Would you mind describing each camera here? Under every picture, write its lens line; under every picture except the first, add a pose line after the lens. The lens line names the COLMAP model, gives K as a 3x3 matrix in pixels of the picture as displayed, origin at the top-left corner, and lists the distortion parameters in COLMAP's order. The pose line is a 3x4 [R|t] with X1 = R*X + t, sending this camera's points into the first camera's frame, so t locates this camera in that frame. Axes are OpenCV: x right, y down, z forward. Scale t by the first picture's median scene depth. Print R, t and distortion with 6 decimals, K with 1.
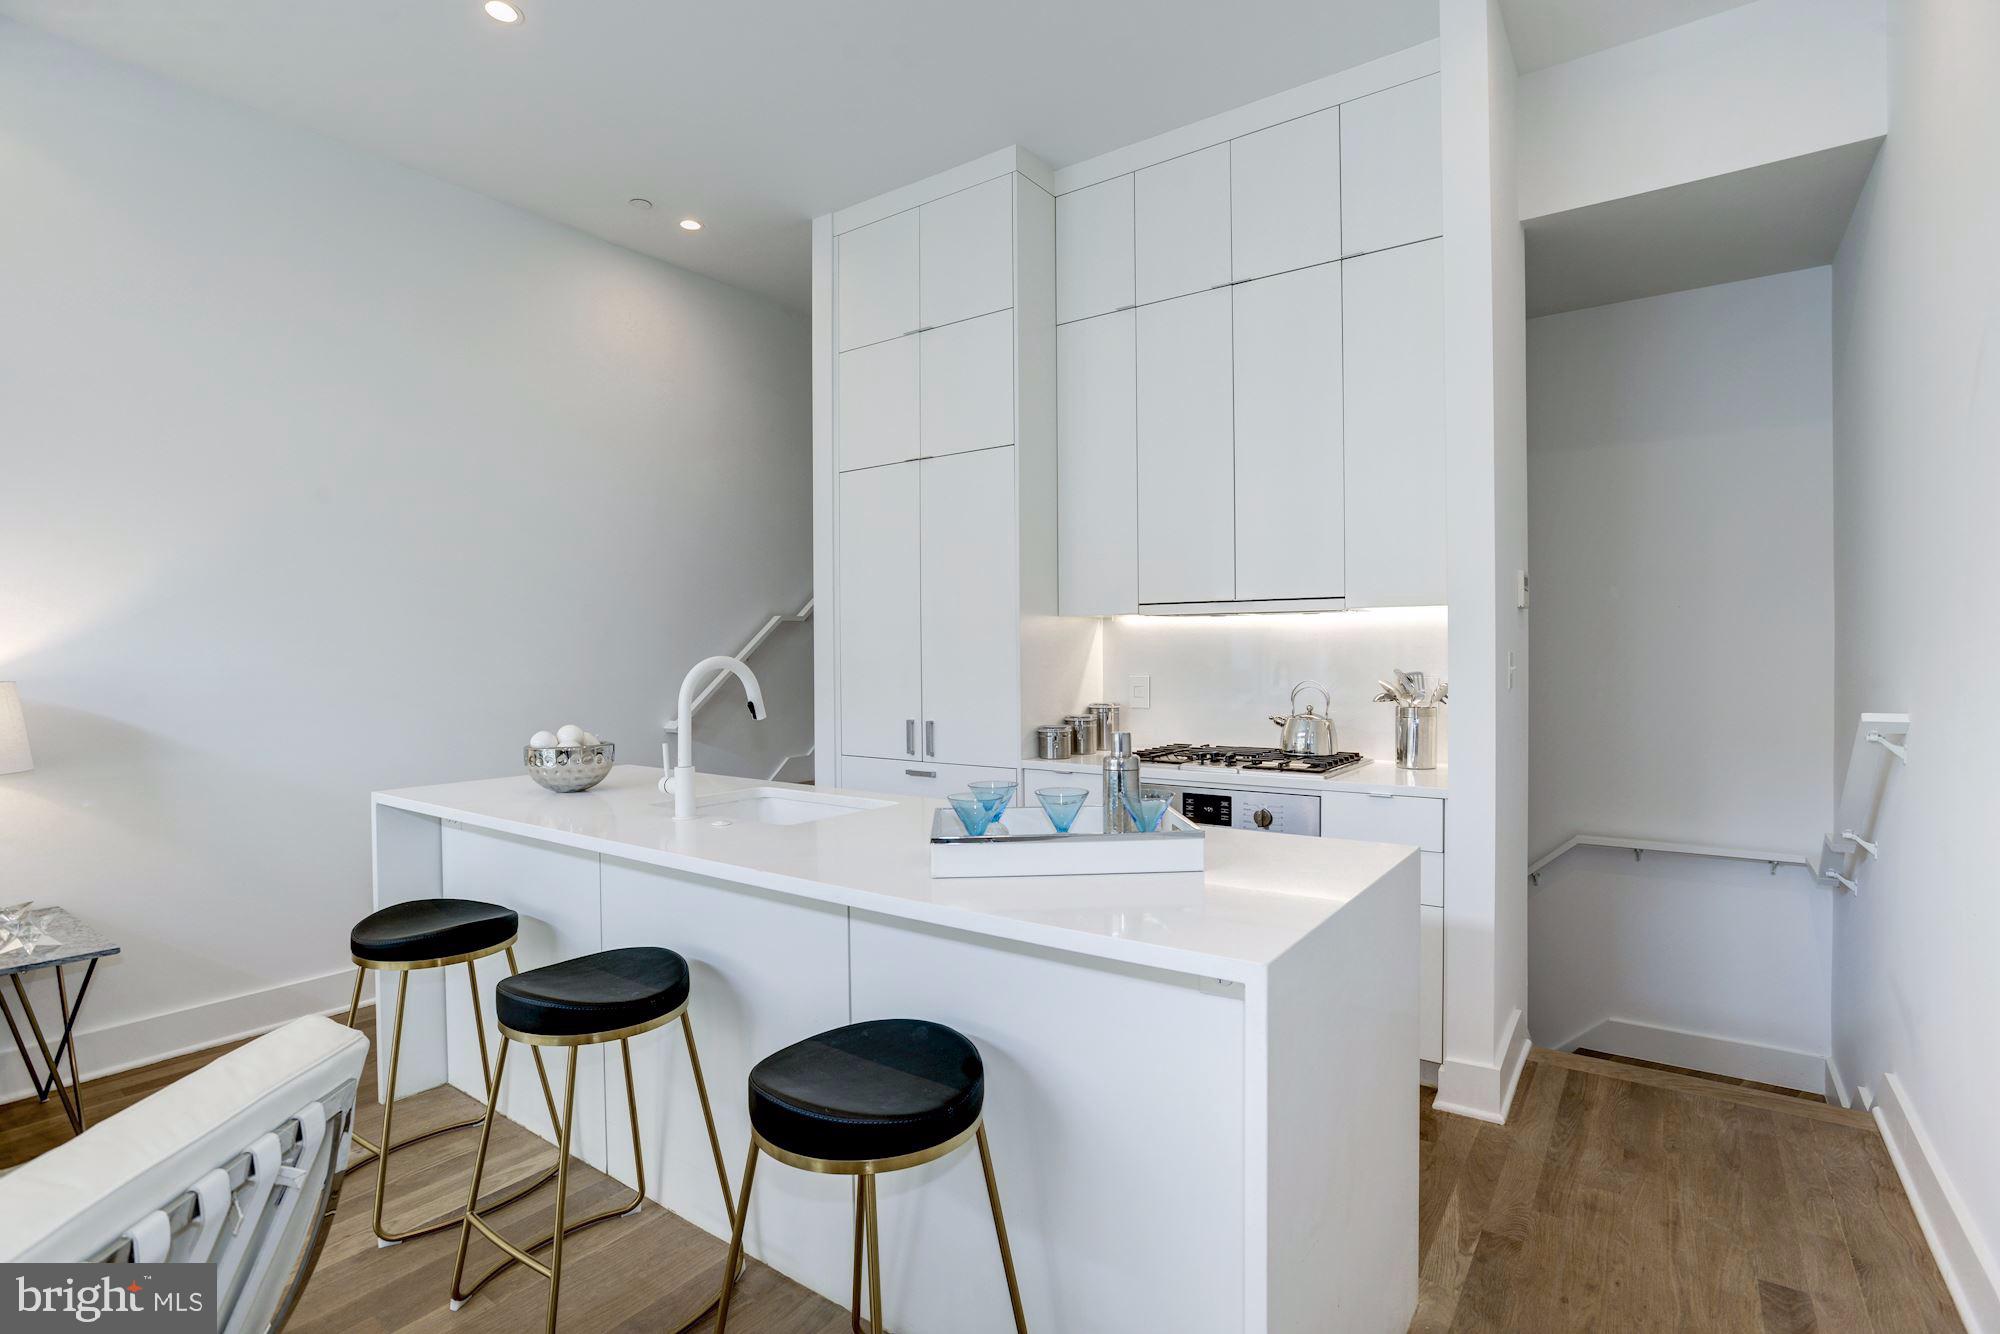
lens RADIAL K [[960.9, 0, 1011.2], [0, 960.9, 658.4], [0, 0, 1]] dist [-0.022177, 0.000225]
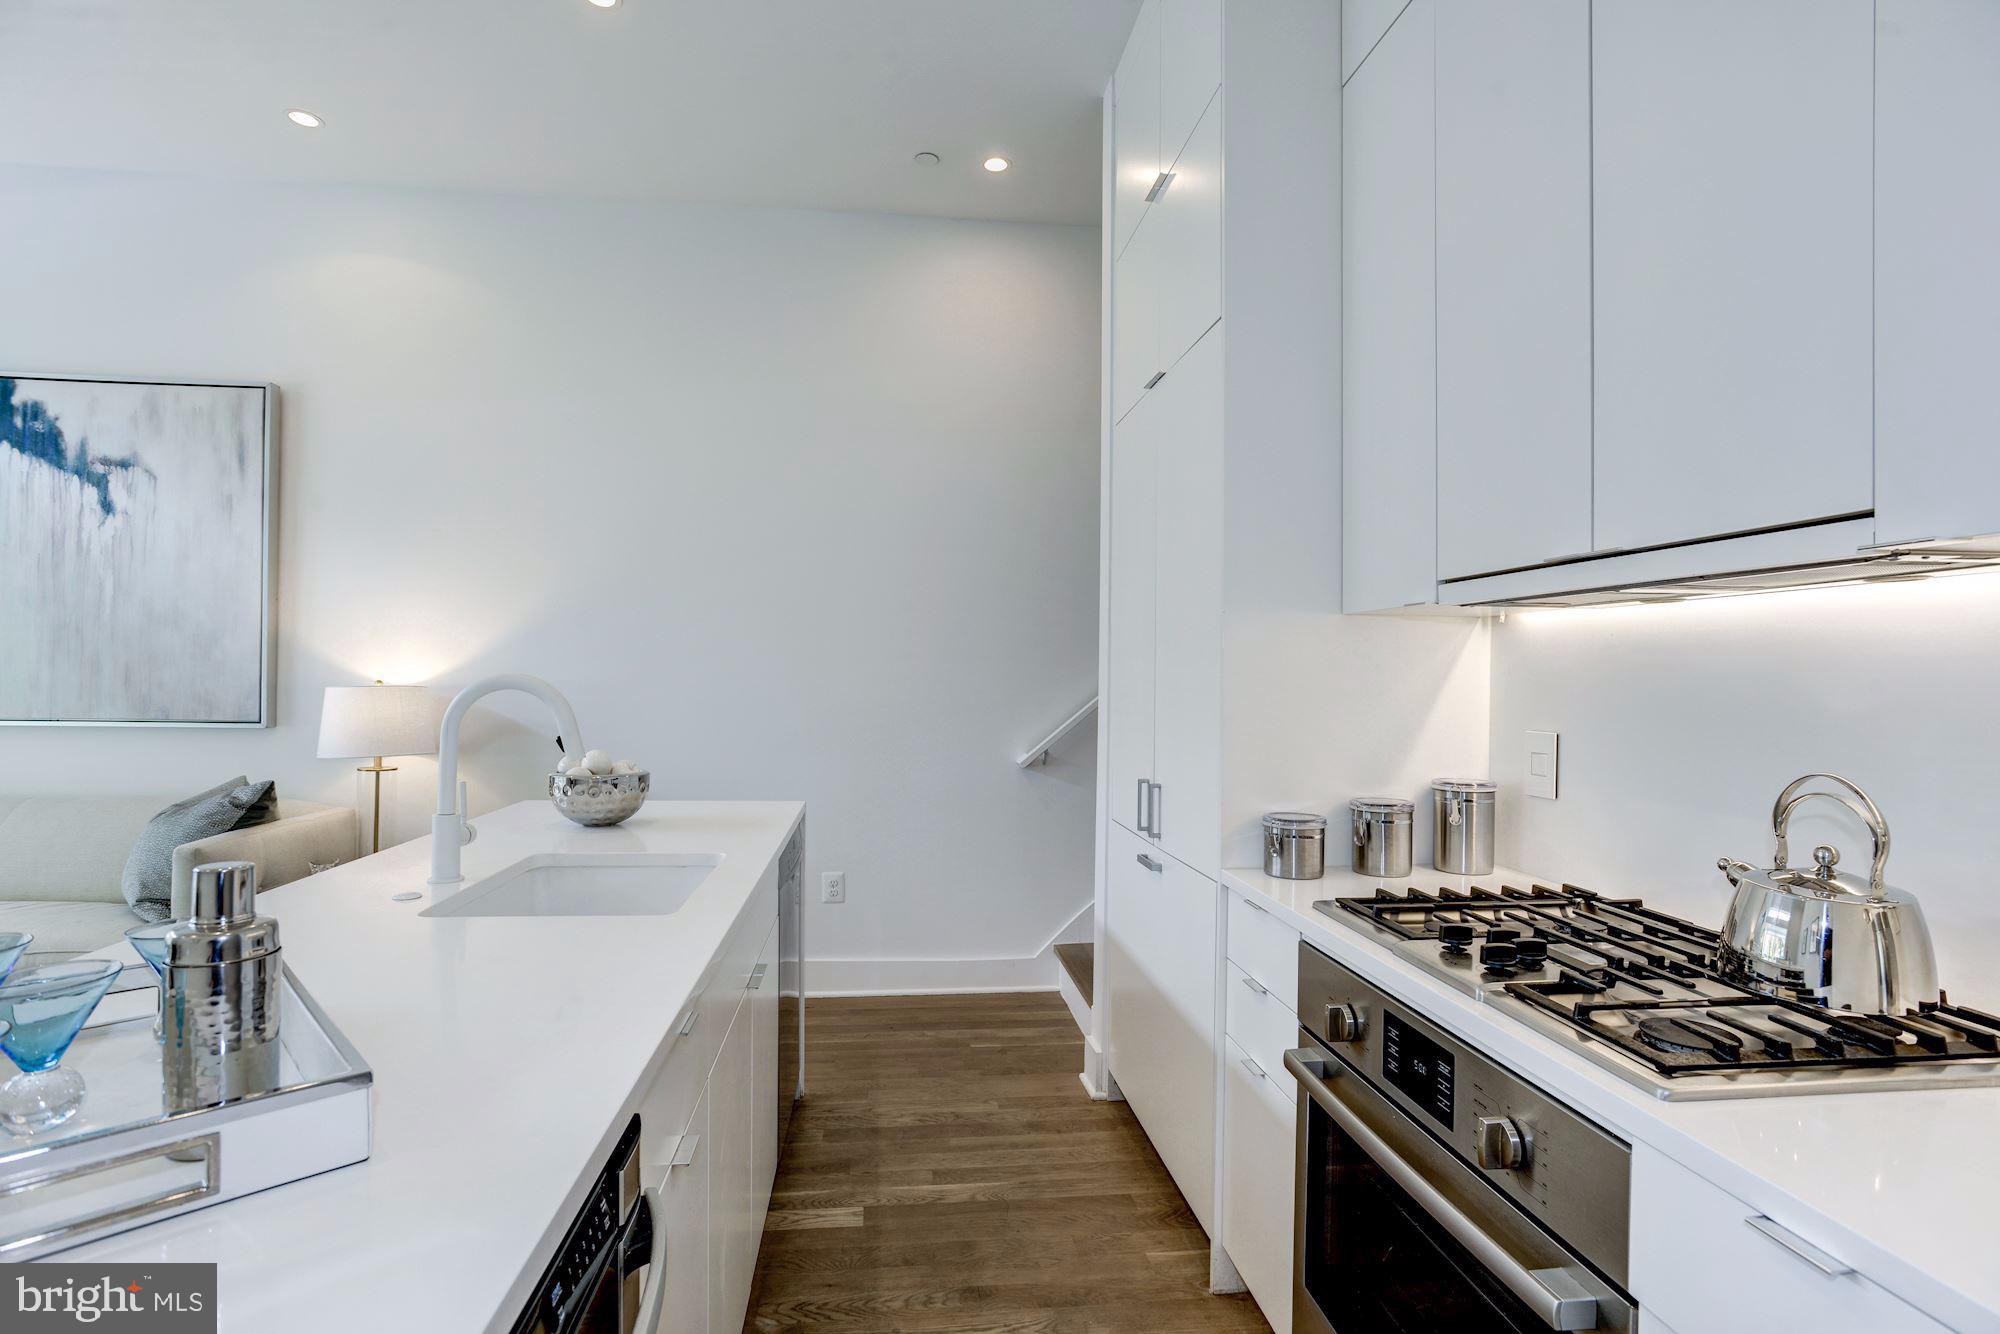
lens RADIAL K [[960.9, 0, 987.0], [0, 960.9, 669.1], [0, 0, 1]] dist [-0.022177, 0.000225]
pose [[0.658639, 0.009794, -0.752395, 0.366010], [-0.022720, 0.999718, -0.006876, -0.005276], [0.752116, 0.021623, 0.658676, 0.557447]]
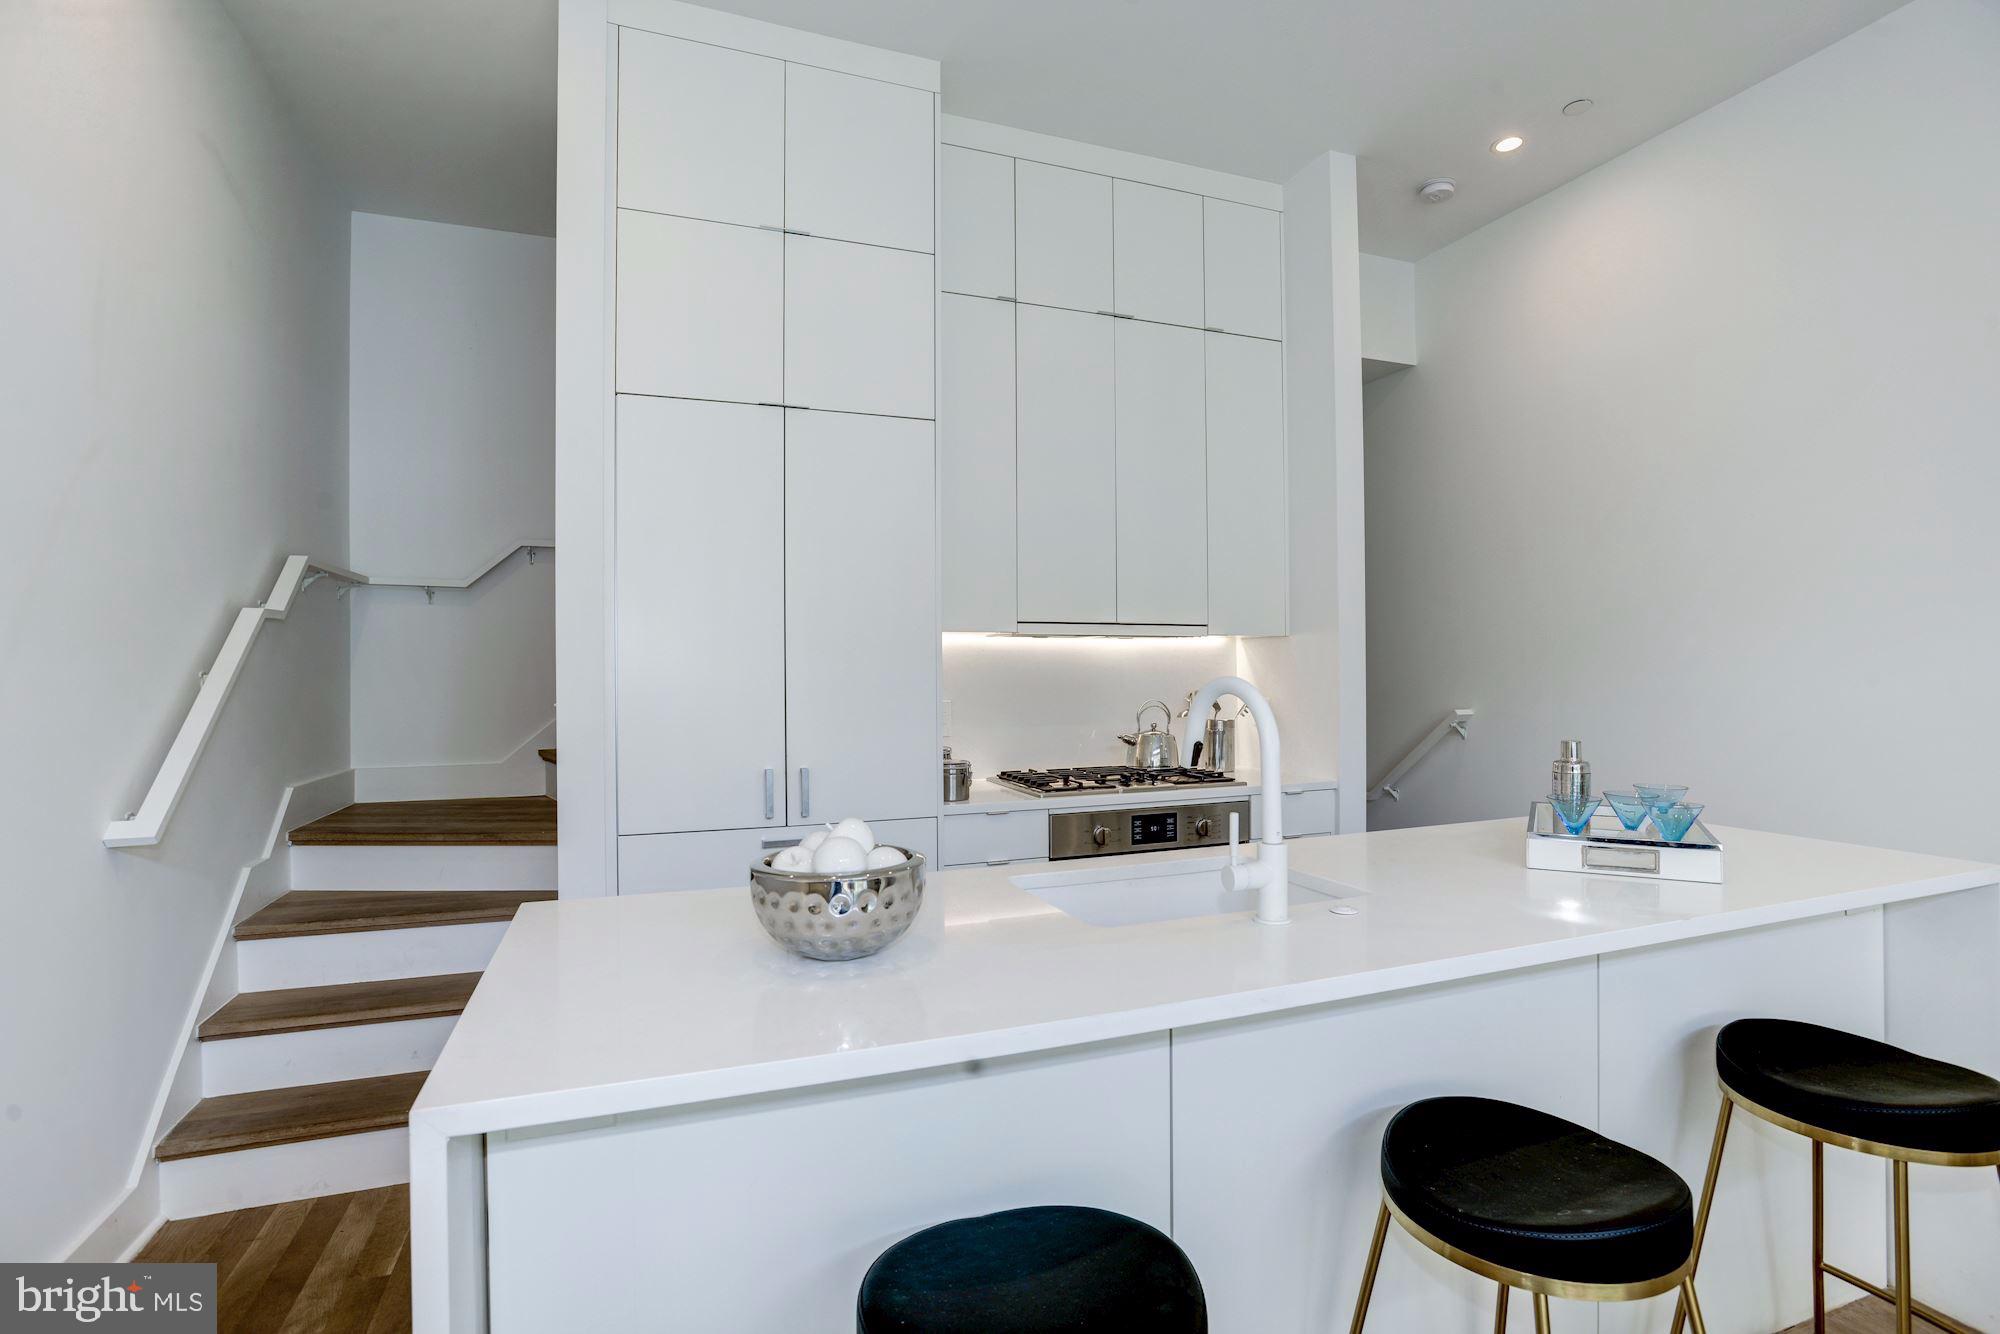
lens RADIAL K [[960.9, 0, 1002.5], [0, 960.9, 668.6], [0, 0, 1]] dist [-0.022177, 0.000225]
pose [[0.561627, 0.003598, 0.827383, -0.685684], [0.008859, 0.999907, -0.010362, -0.002786], [-0.827343, 0.013149, 0.561543, 0.529830]]
